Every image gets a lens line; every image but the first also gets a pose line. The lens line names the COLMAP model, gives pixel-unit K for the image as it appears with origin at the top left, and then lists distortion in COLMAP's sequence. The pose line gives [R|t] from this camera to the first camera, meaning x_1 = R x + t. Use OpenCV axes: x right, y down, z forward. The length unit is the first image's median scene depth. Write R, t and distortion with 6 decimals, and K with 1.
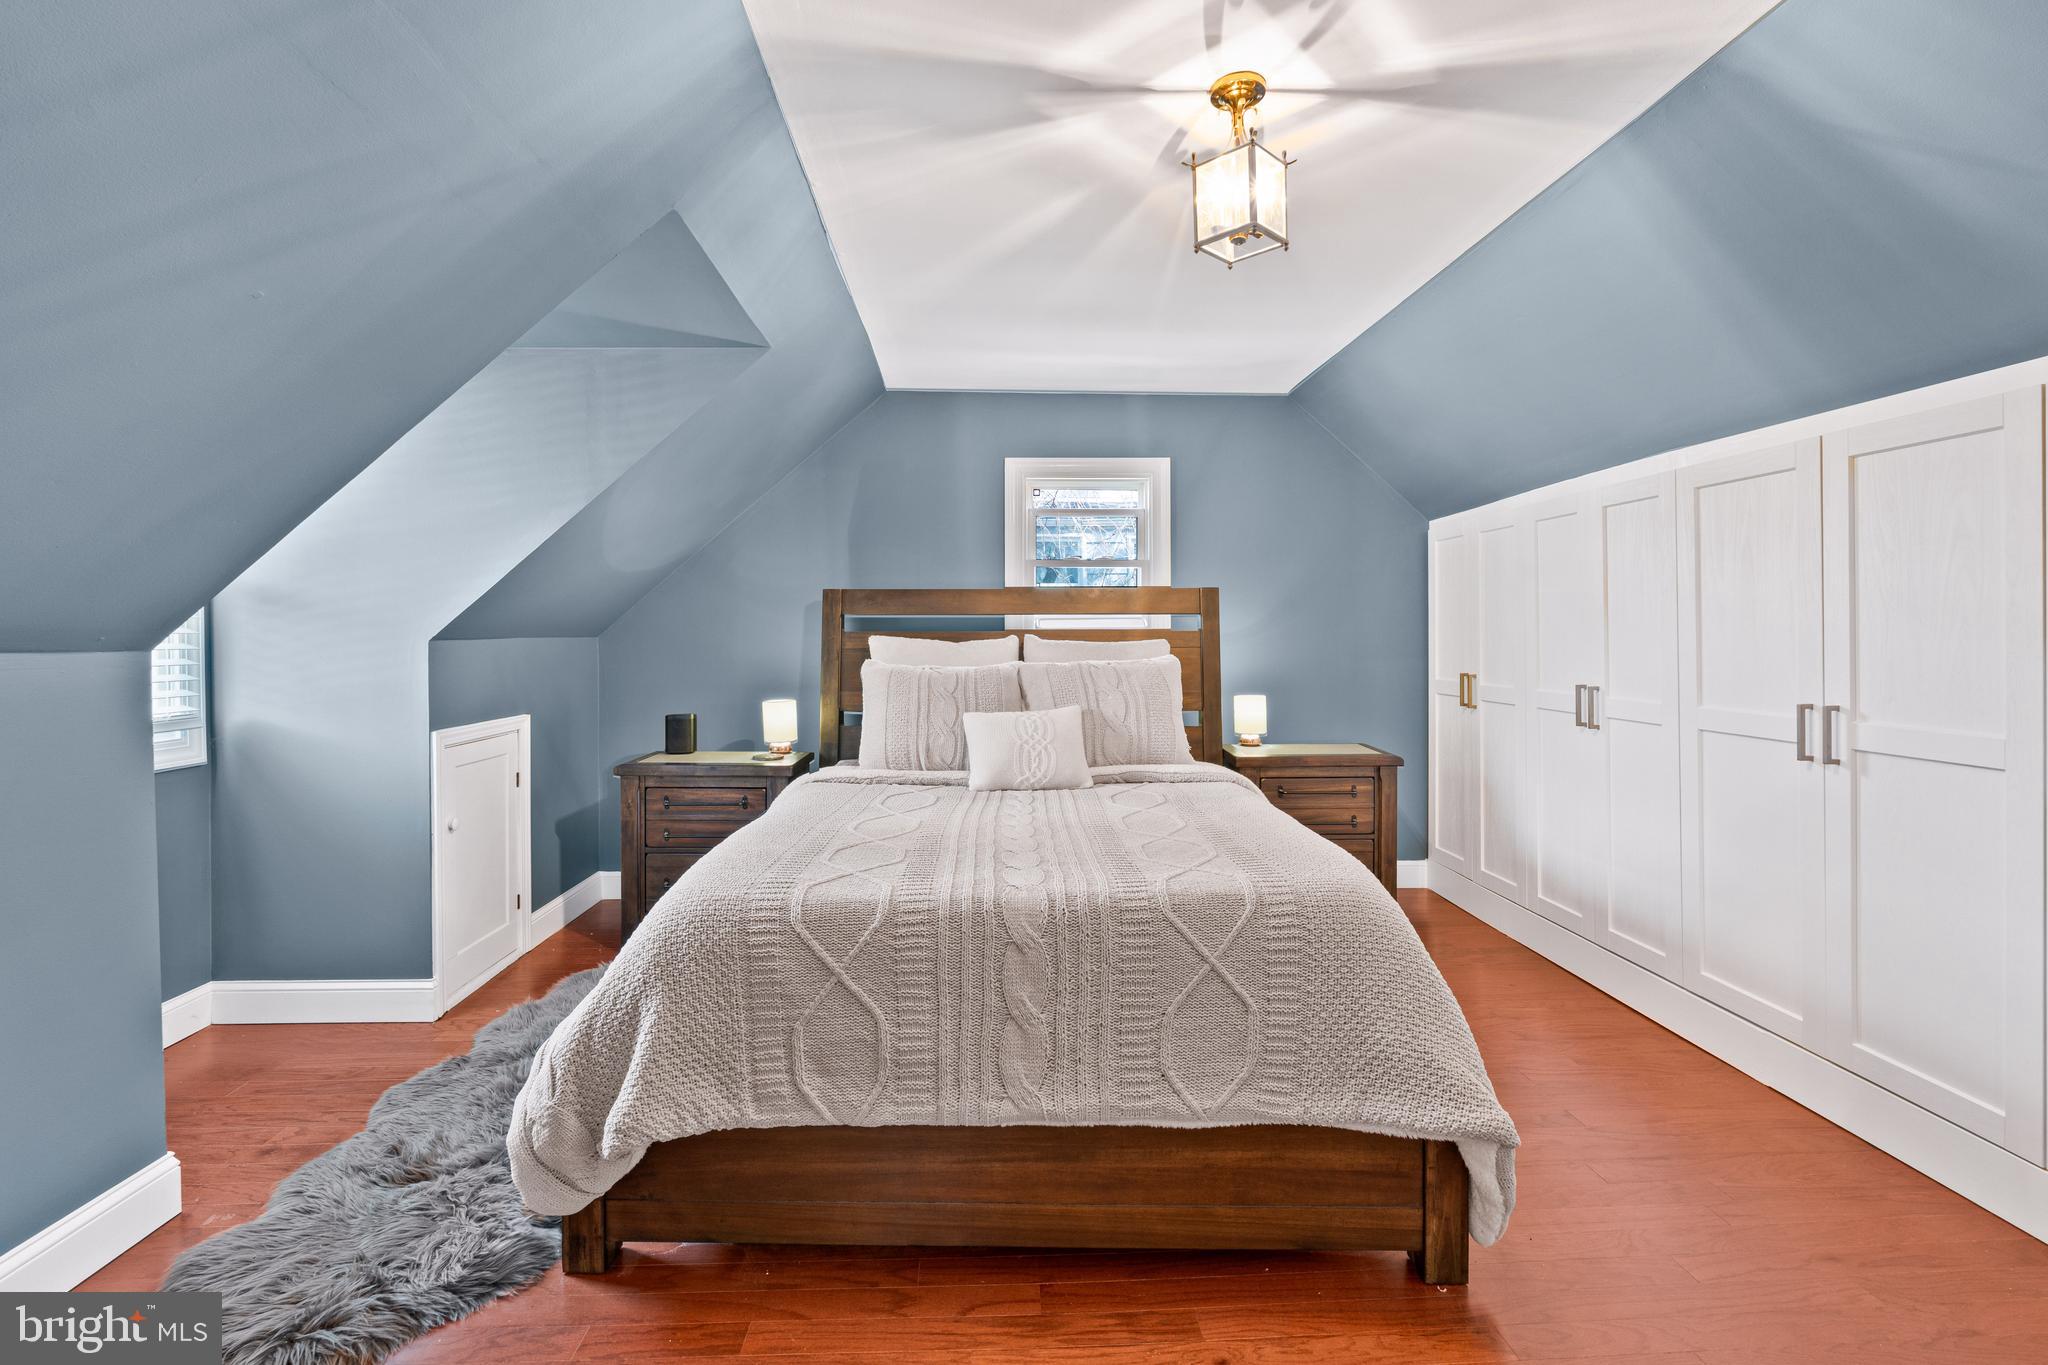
lens RADIAL K [[902.3, 0, 1025.0], [0, 902.3, 635.4], [0, 0, 1]] dist [-0.007328, 0.001271]
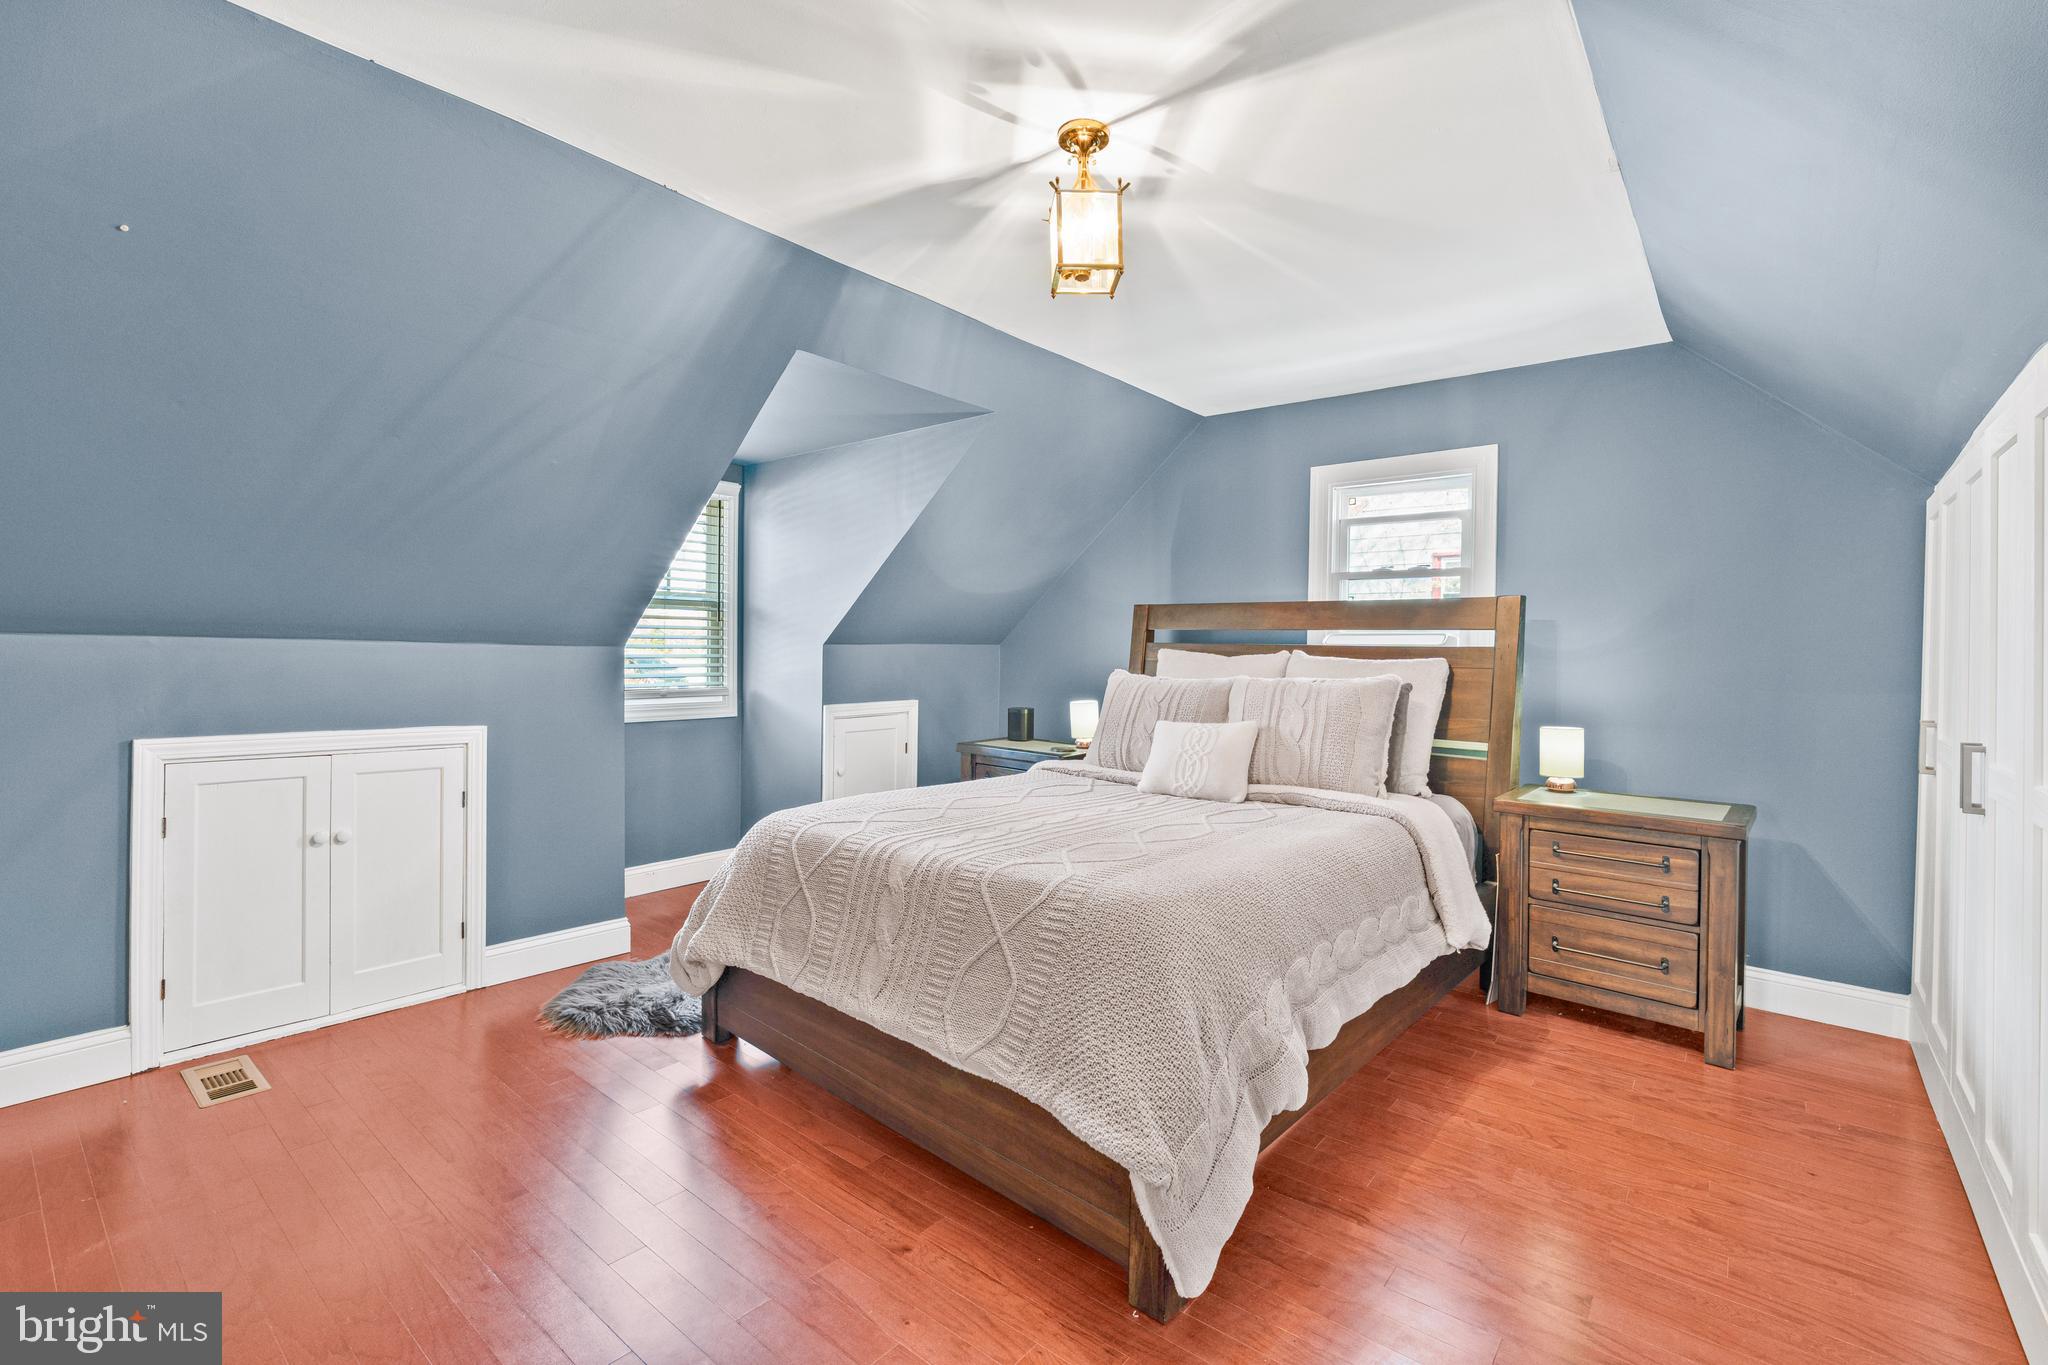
lens RADIAL K [[902.3, 0, 1024.1], [0, 902.3, 654.5], [0, 0, 1]] dist [-0.007328, 0.001271]
pose [[0.747333, 0.021530, -0.664101, 0.527663], [-0.017461, 0.999766, 0.012763, -0.003508], [0.664220, 0.002058, 0.747534, 0.093247]]
